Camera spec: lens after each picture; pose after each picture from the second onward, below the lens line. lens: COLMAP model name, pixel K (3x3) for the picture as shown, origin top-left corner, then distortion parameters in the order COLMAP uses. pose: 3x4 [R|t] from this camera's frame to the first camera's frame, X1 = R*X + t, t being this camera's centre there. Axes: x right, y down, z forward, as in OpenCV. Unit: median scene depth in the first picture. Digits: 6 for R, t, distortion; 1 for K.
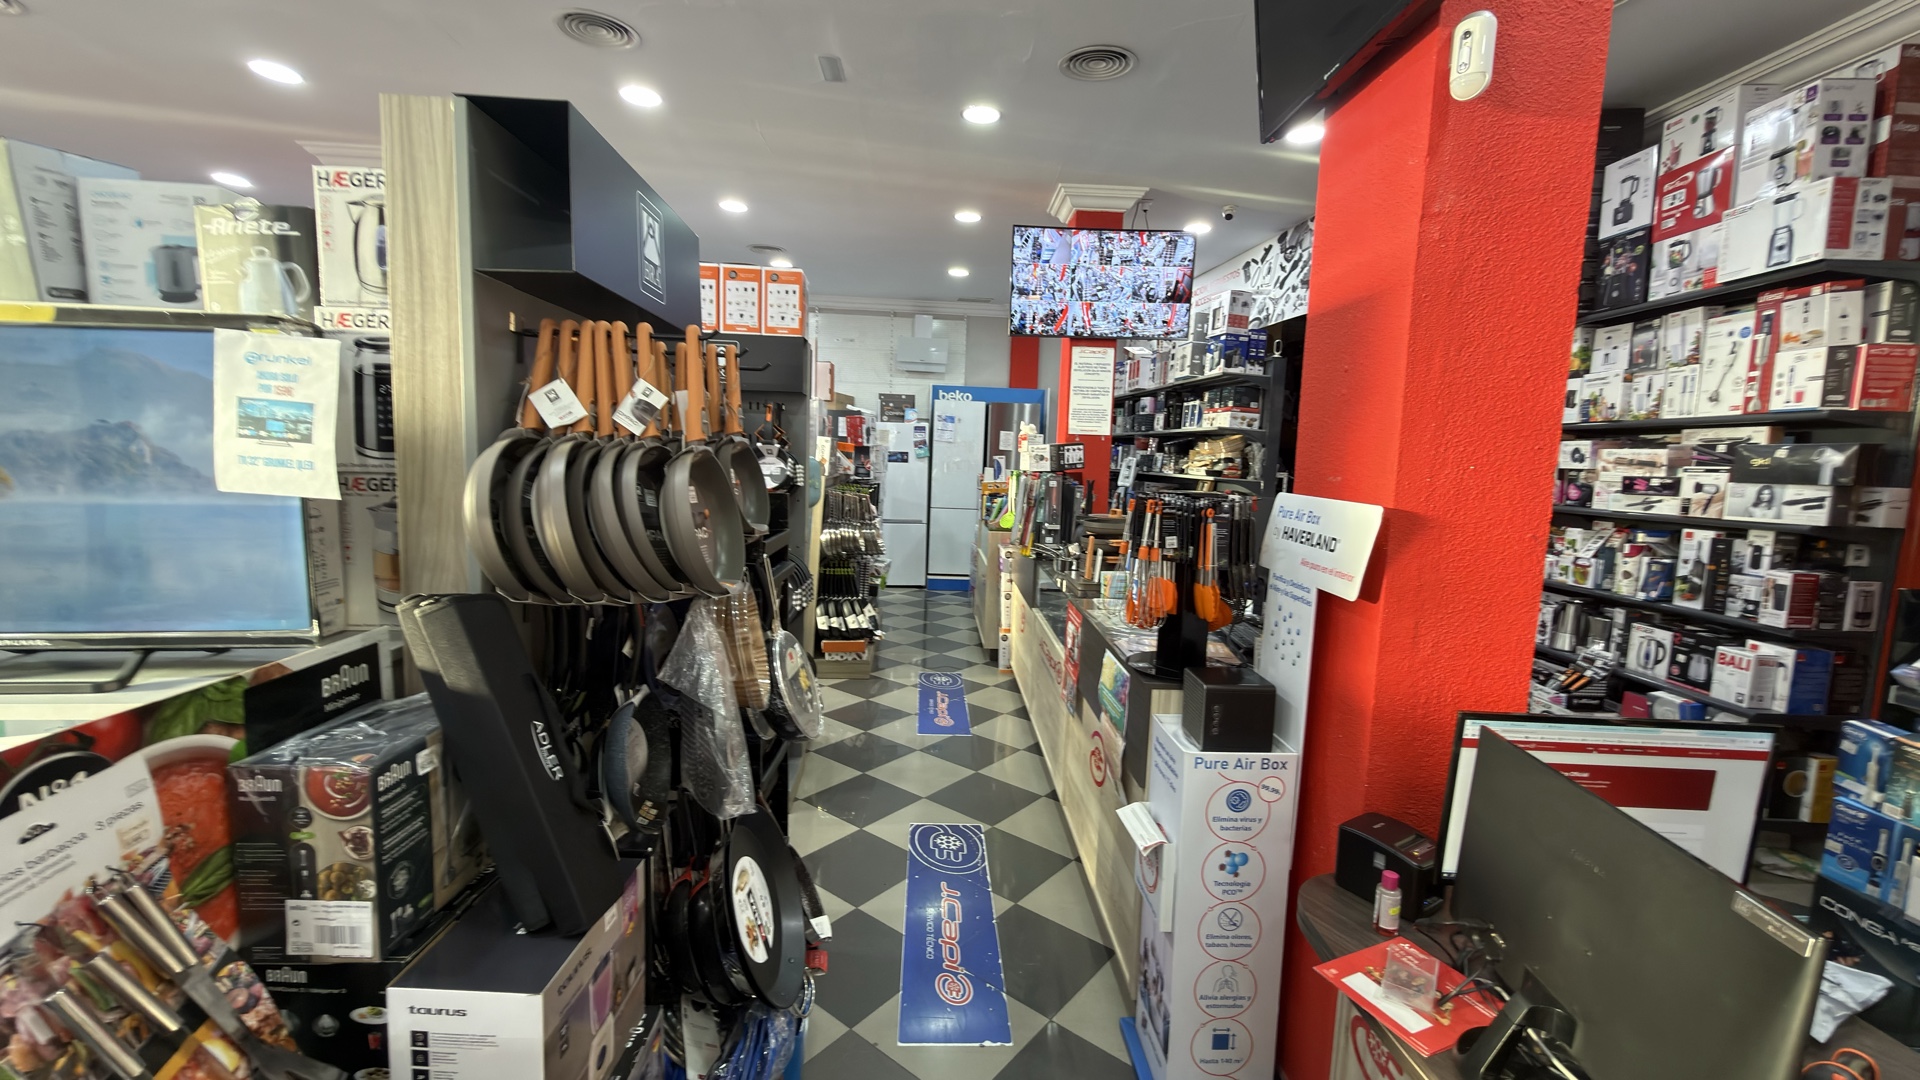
lens RADIAL K [[764.6, 0, 962.8], [0, 764.6, 538.5], [0, 0, 1]] dist [0.002926, 0.000150]
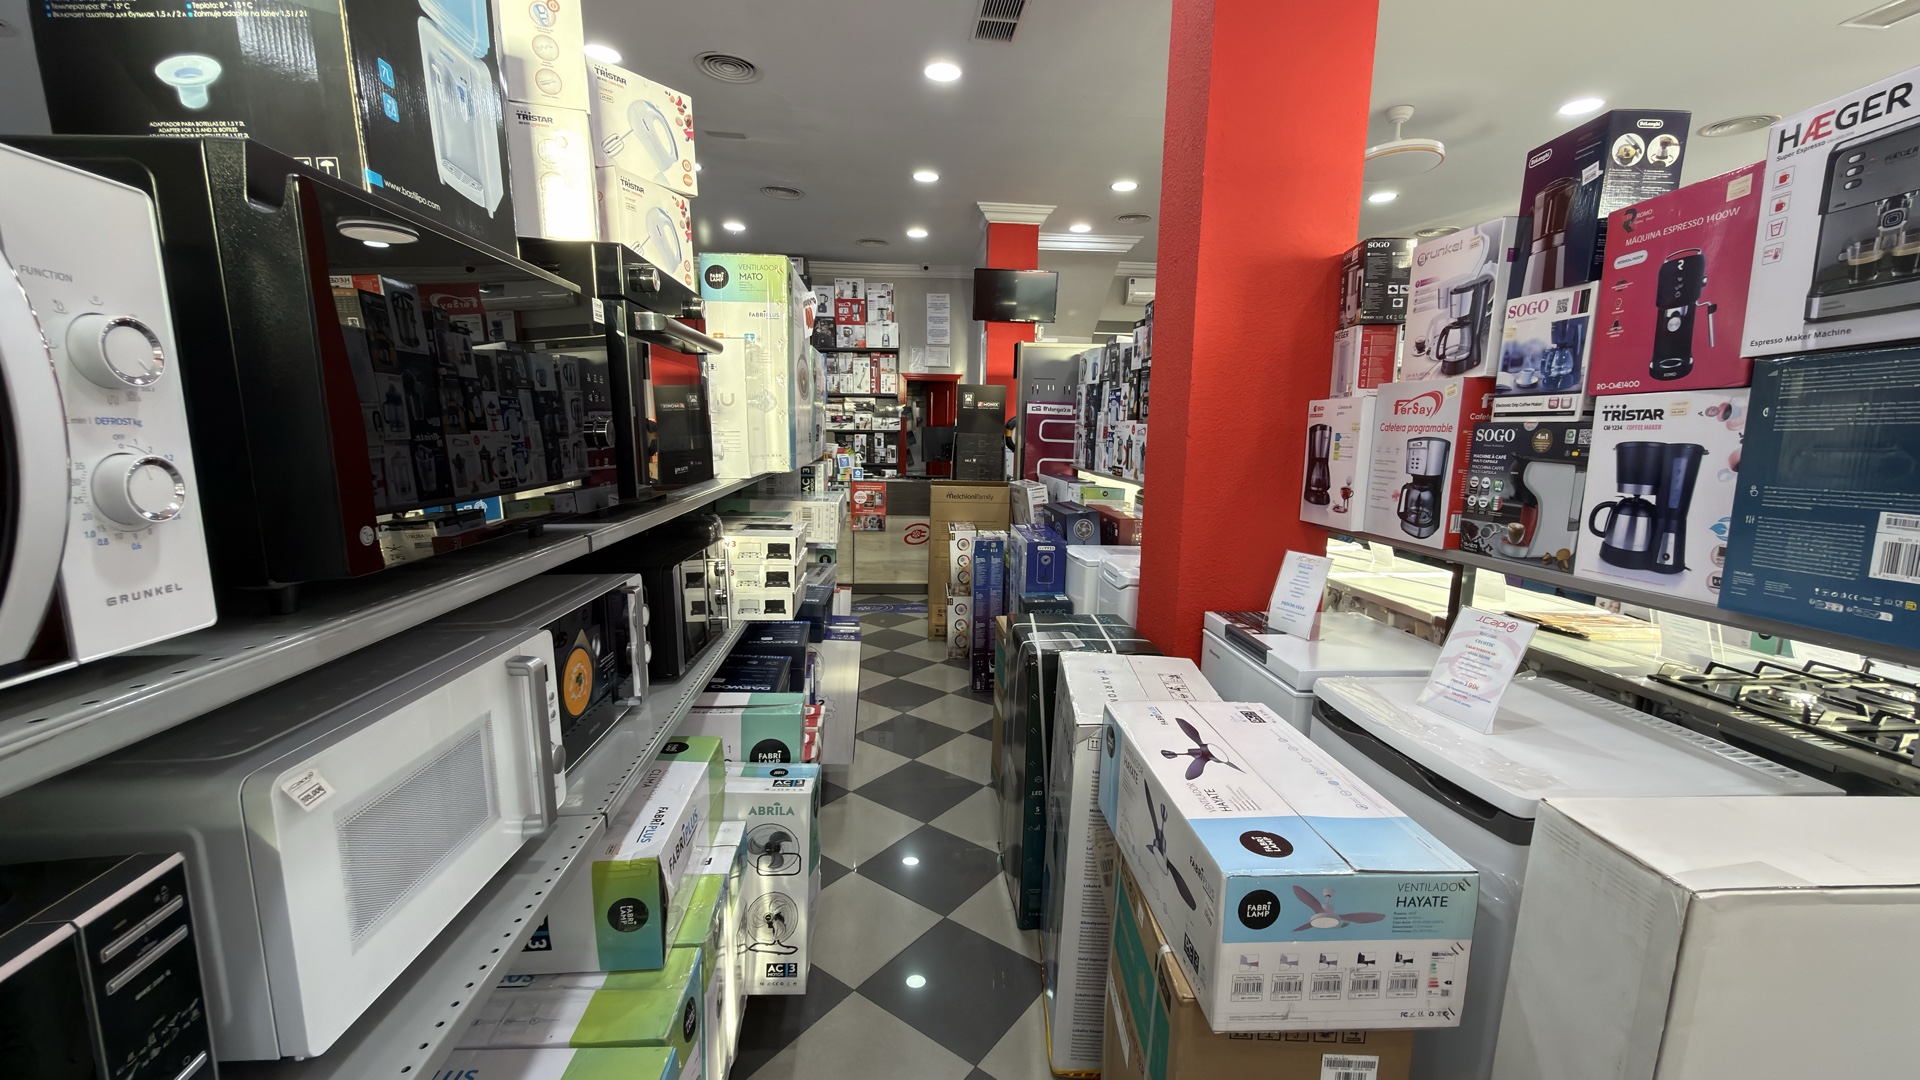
lens RADIAL K [[764.6, 0, 963.8], [0, 764.6, 543.2], [0, 0, 1]] dist [0.002926, 0.000150]
pose [[-0.042704, -0.189632, 0.980926, -1.902617], [0.089360, 0.977162, 0.192794, -0.129979], [-0.995083, 0.095889, -0.024783, 0.745908]]
